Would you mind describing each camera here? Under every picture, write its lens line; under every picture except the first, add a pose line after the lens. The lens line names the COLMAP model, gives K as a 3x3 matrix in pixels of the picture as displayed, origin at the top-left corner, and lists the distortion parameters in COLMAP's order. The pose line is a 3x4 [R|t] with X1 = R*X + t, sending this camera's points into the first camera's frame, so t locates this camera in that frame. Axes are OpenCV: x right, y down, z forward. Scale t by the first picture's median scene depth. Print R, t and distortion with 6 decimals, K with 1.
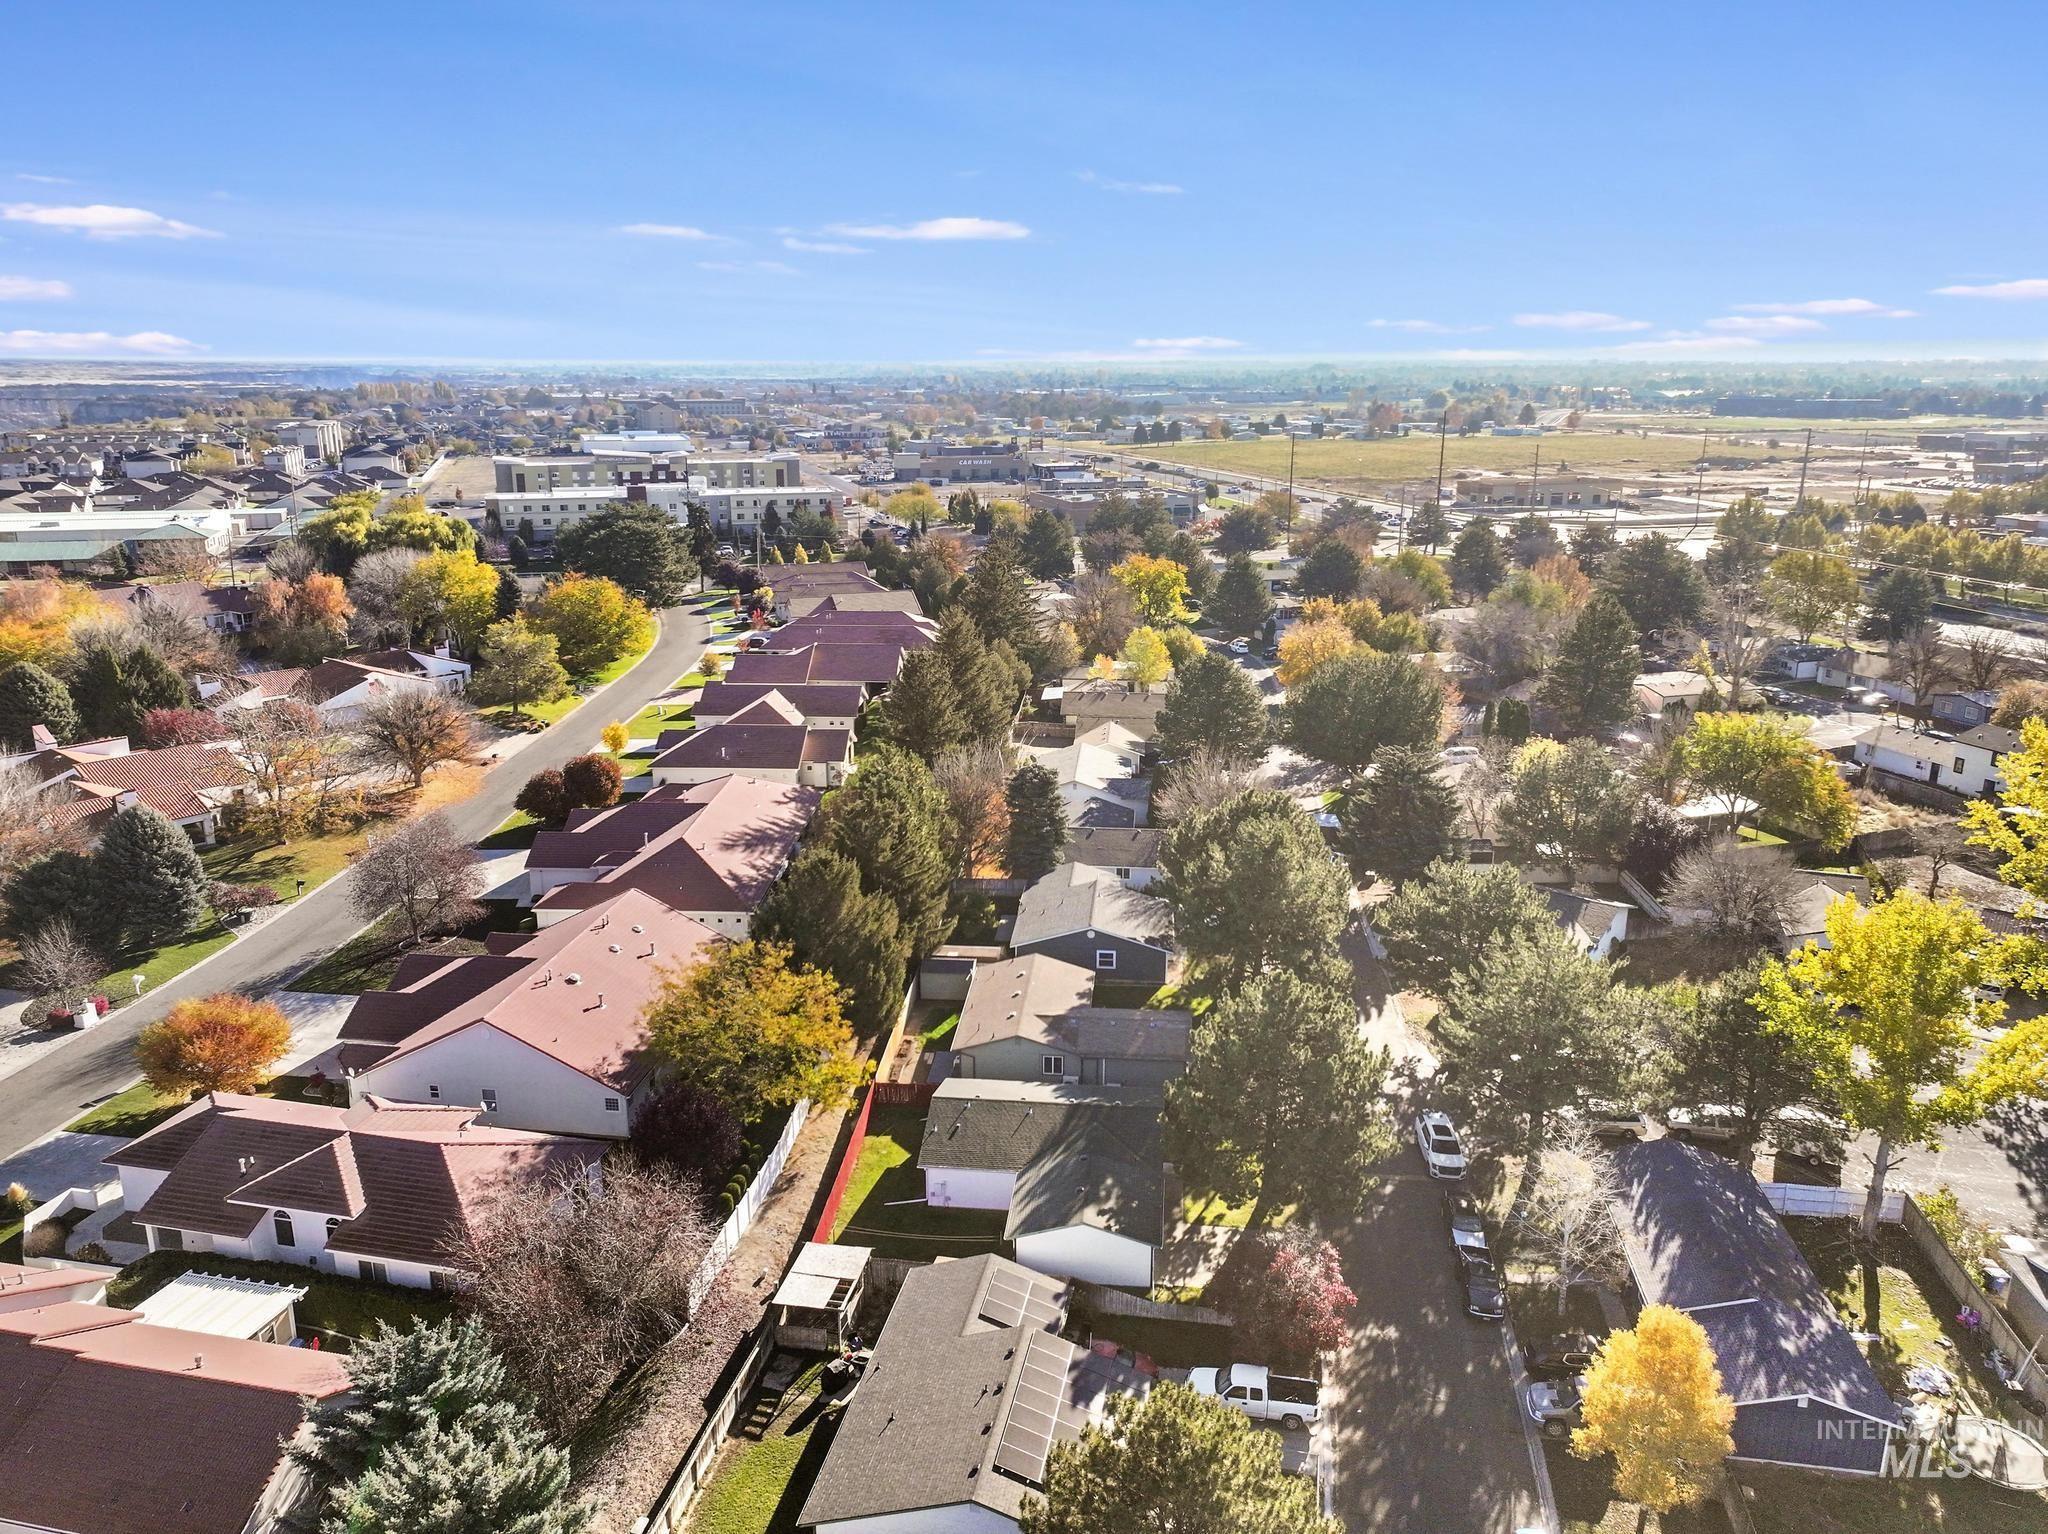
lens RADIAL K [[1477.8, 0, 1033.2], [0, 1477.8, 771.7], [0, 0, 1]] dist [0.002627, 0.009822]
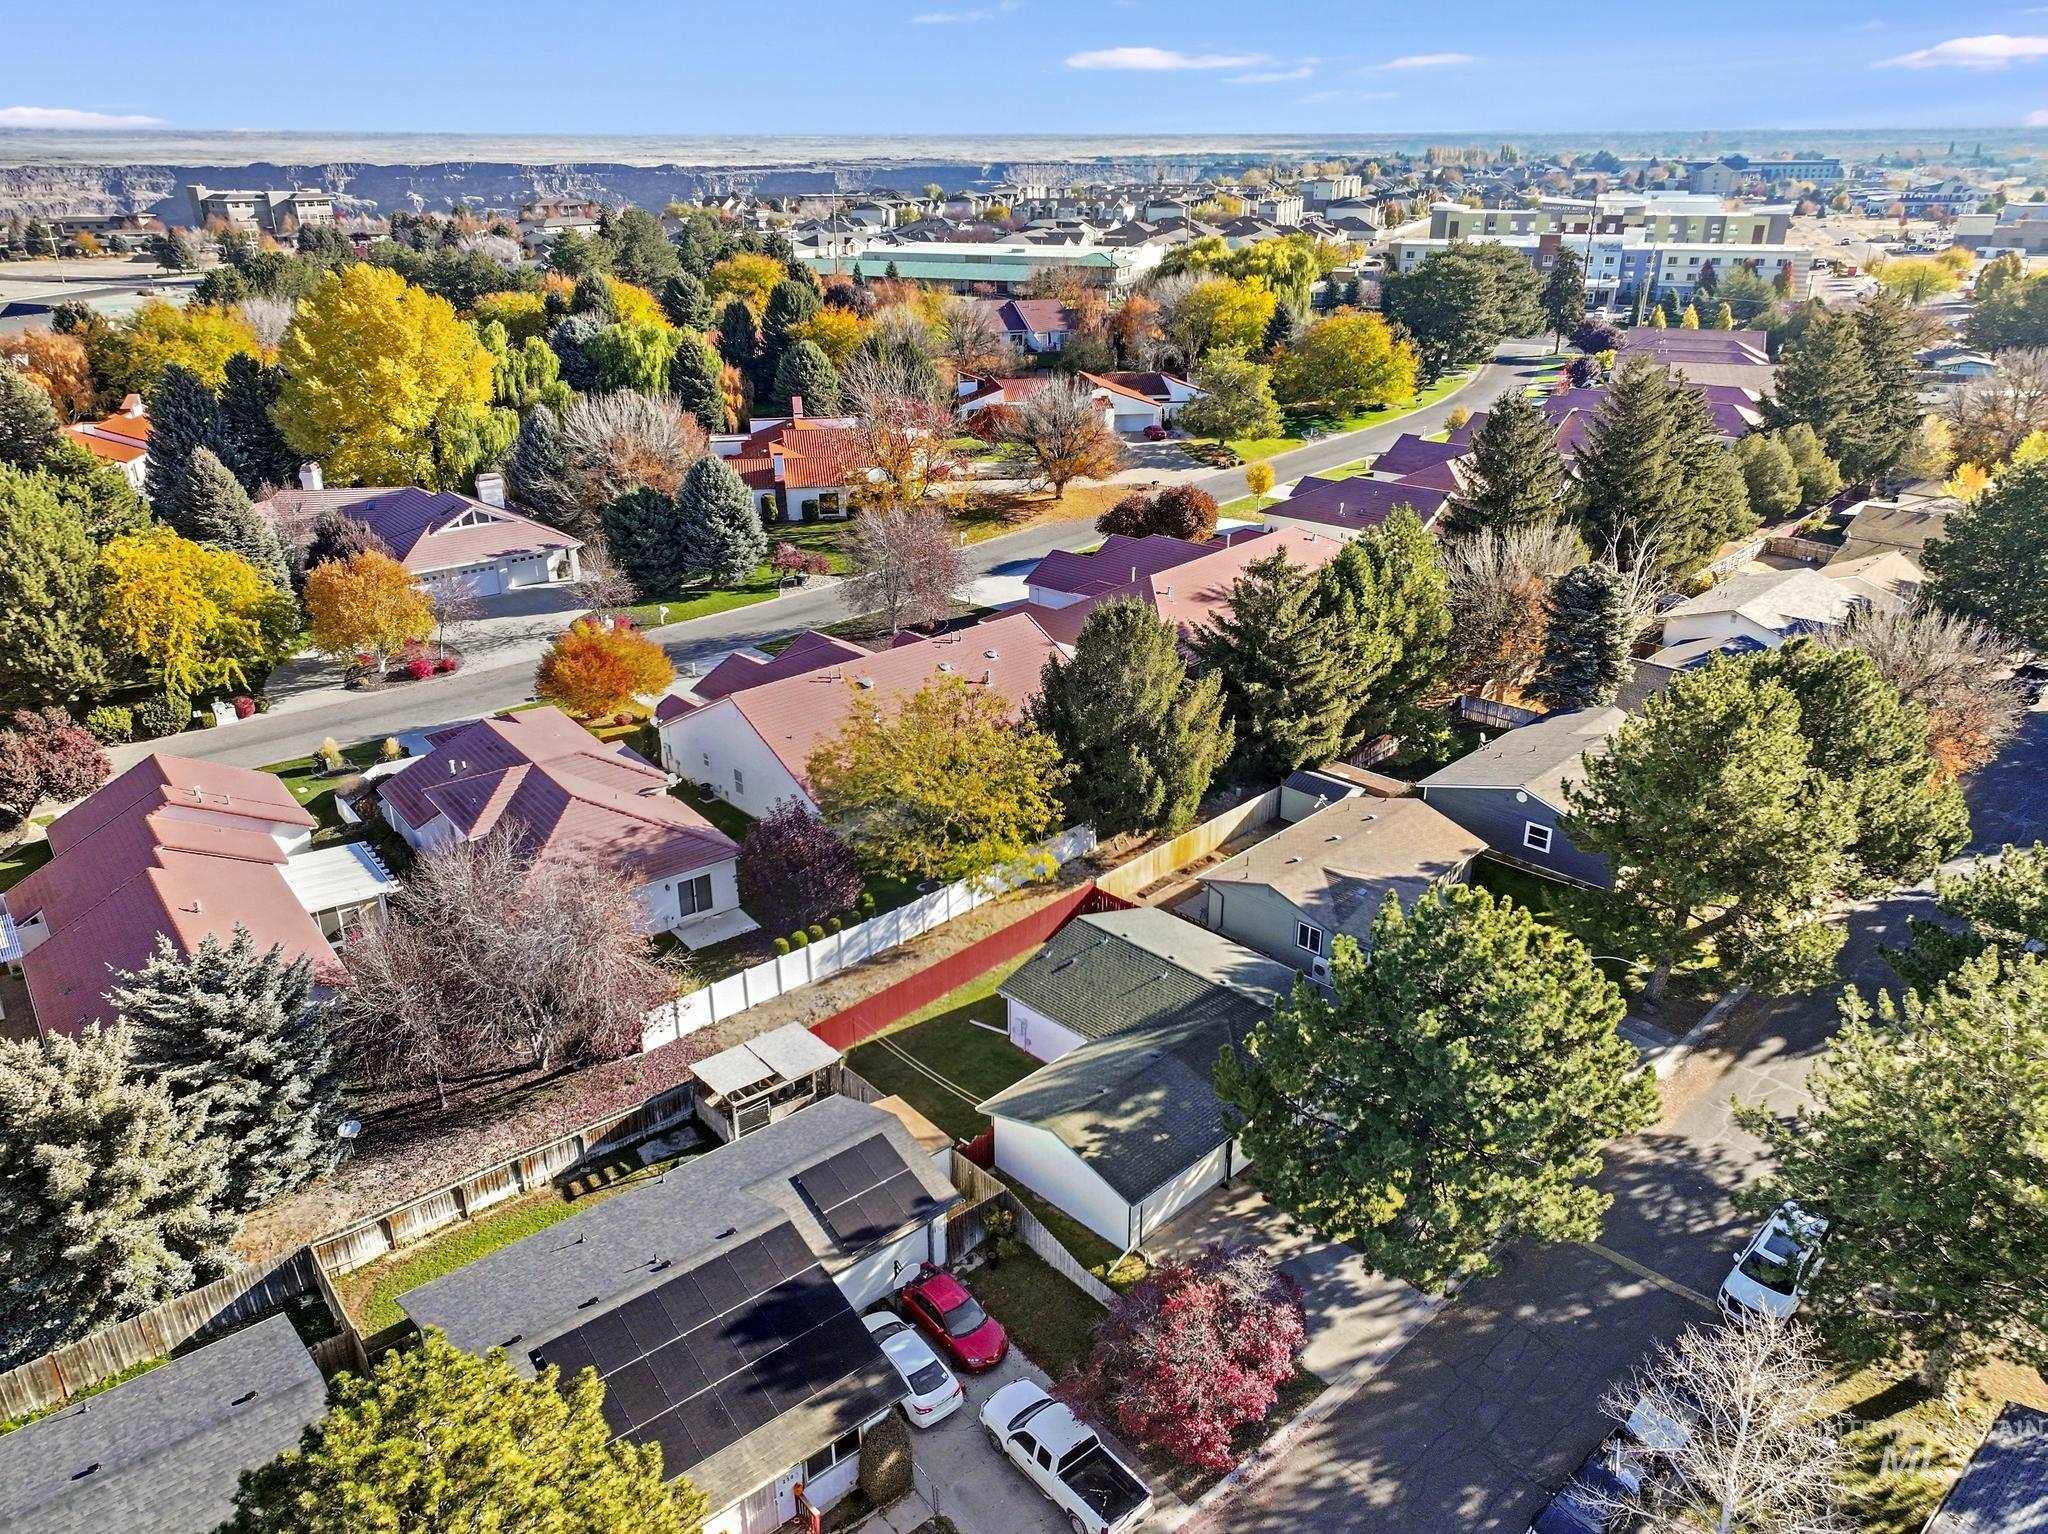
lens RADIAL K [[1477.8, 0, 1033.2], [0, 1477.8, 771.7], [0, 0, 1]] dist [0.002627, 0.009822]
pose [[0.768317, 0.246290, -0.590788, 0.274985], [-0.164890, 0.968013, 0.189110, 0.003009], [0.618466, -0.047882, 0.784351, 0.299482]]
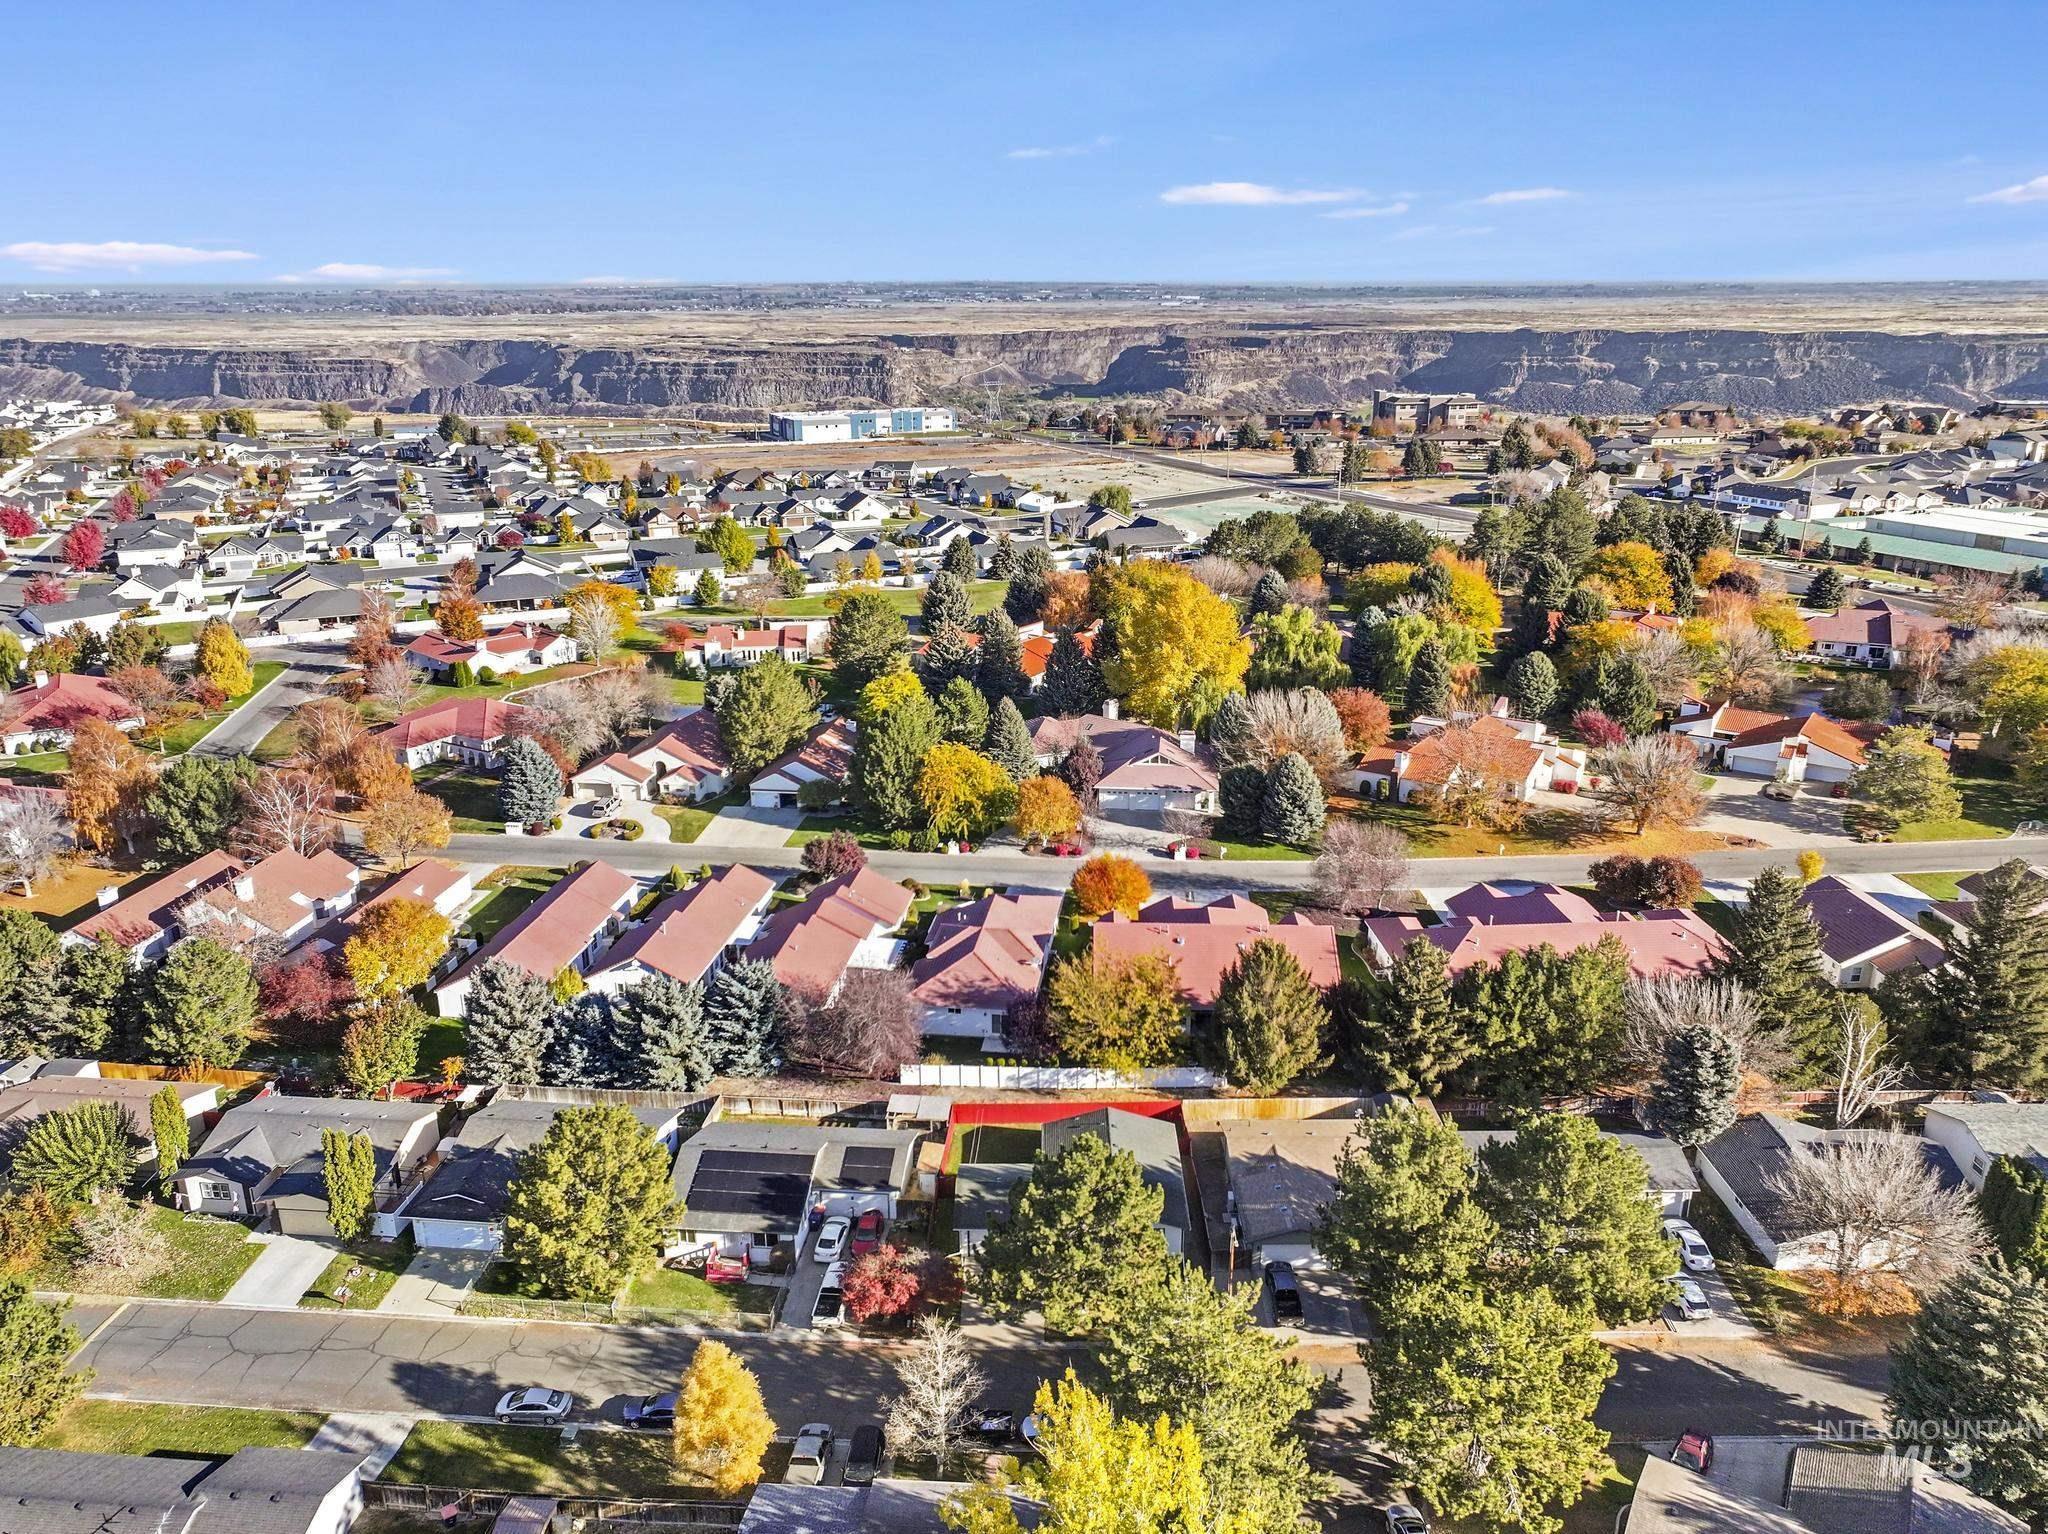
lens RADIAL K [[1507.2, 0, 1024.0], [0, 1507.2, 767.0], [0, 0, 1]] dist [0.008683, 0.001032]
pose [[0.064578, 0.309468, -0.948715, 0.897360], [-0.253980, 0.924489, 0.284278, -0.348343], [0.965051, 0.222596, 0.138300, 0.525770]]
